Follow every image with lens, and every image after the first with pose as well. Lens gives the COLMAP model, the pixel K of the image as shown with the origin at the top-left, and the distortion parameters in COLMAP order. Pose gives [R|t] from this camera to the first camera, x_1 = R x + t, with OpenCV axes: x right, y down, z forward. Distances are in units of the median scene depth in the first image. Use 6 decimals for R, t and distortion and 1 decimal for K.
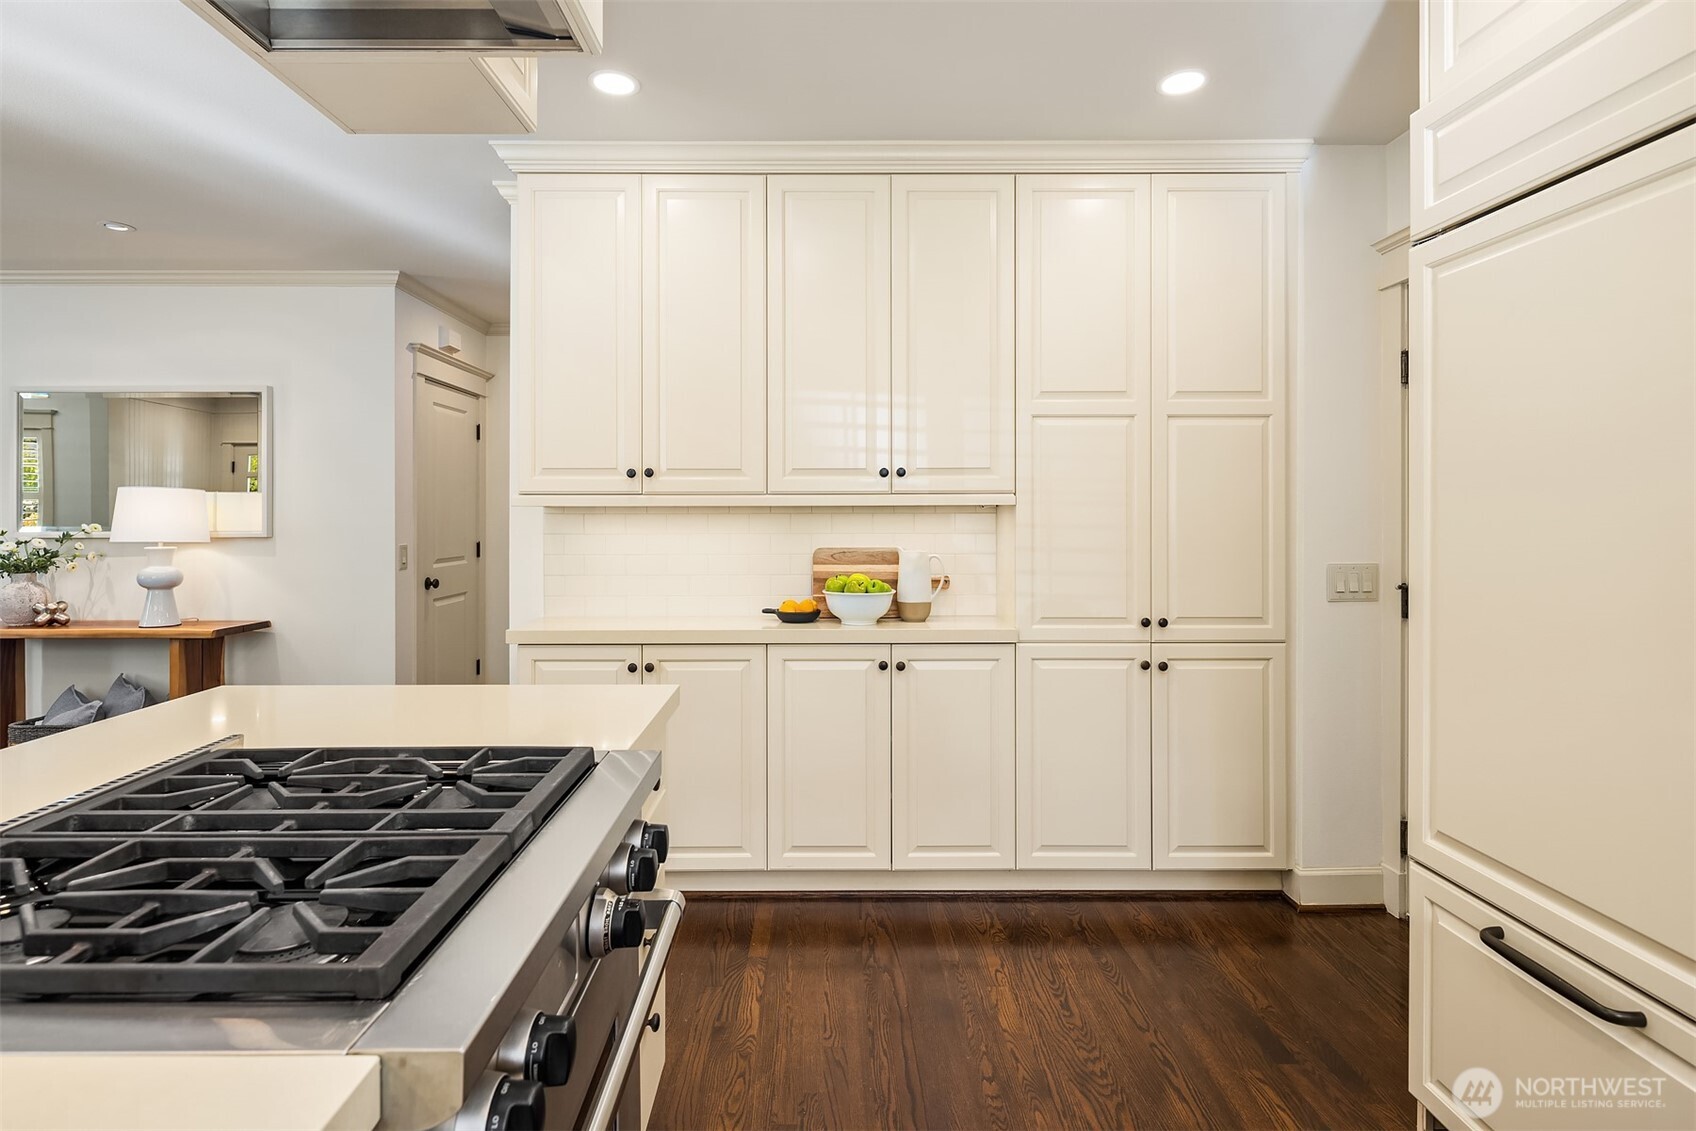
lens RADIAL K [[834.8, 0, 819.8], [0, 834.8, 513.1], [0, 0, 1]] dist [0.000139, -0.000860]
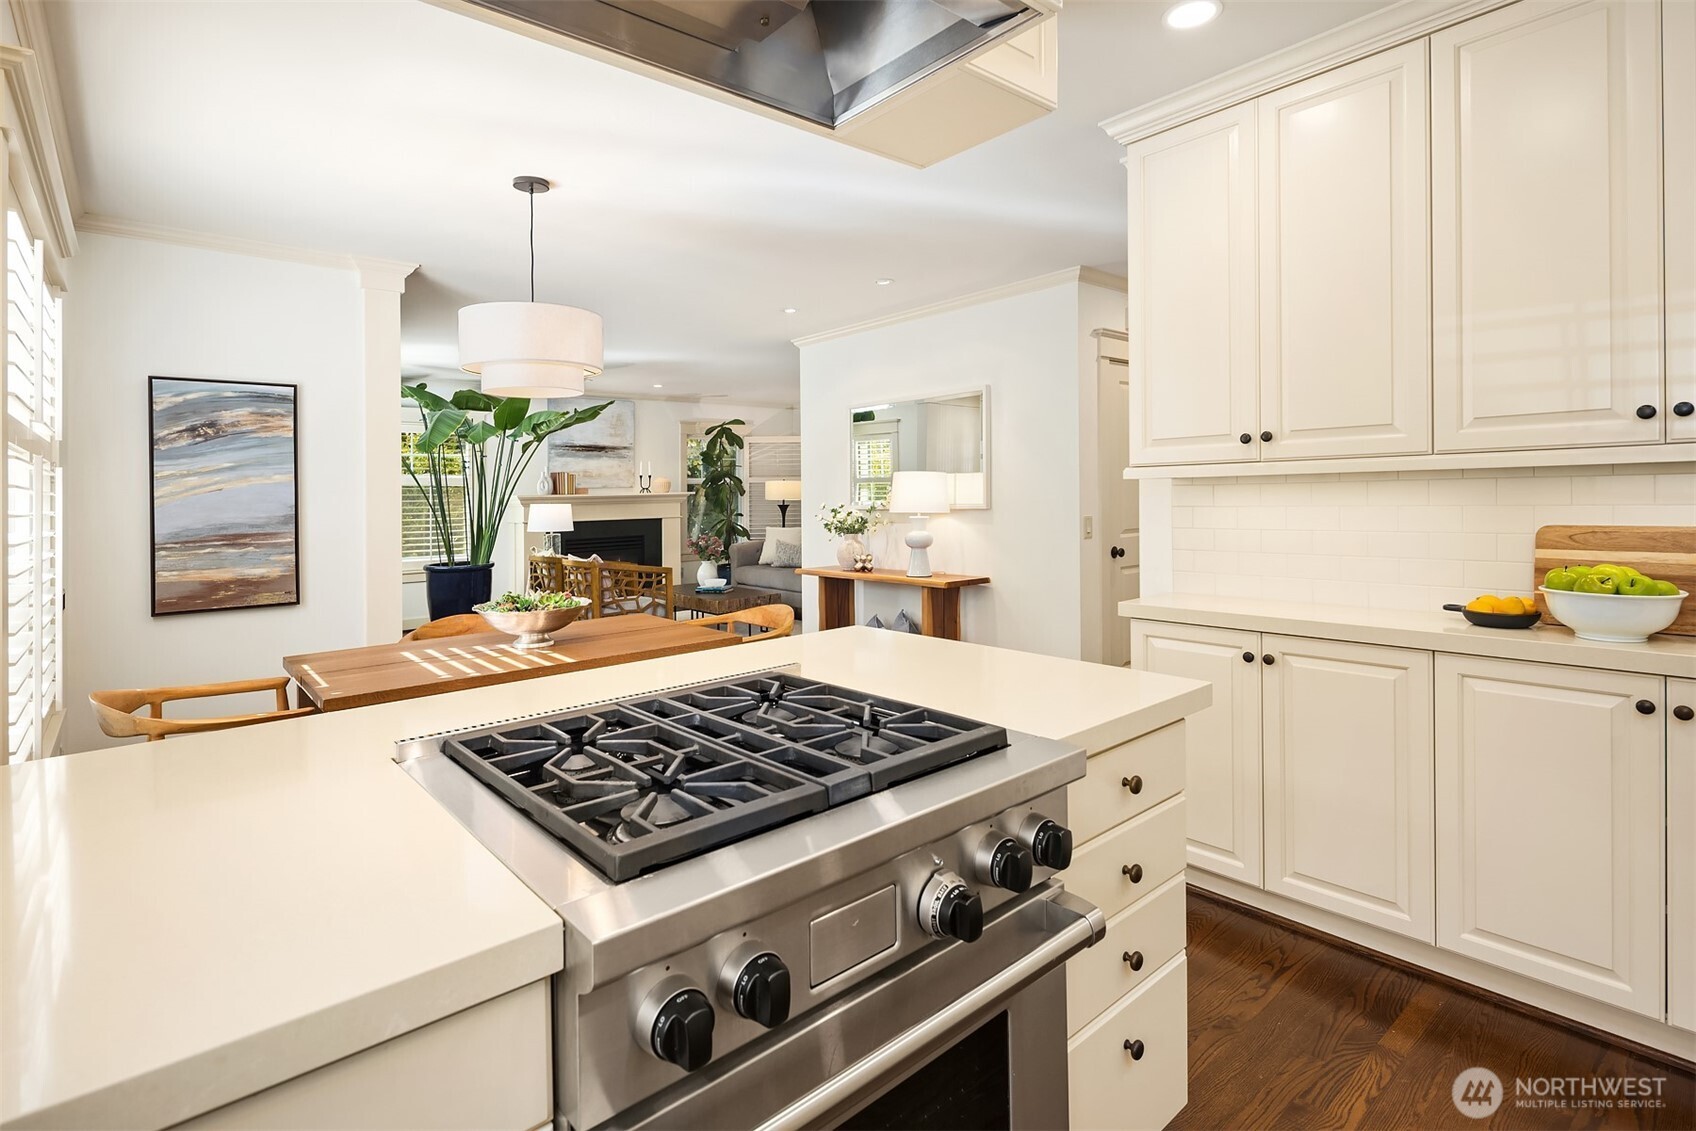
lens RADIAL K [[810.6, 0, 847.6], [0, 810.6, 491.6], [0, 0, 1]] dist [0.000417, -0.001959]
pose [[0.648389, -0.015752, -0.761147, 0.146416], [0.023598, 0.999721, -0.000586, -0.000640], [0.760944, -0.017582, 0.648580, 0.106767]]
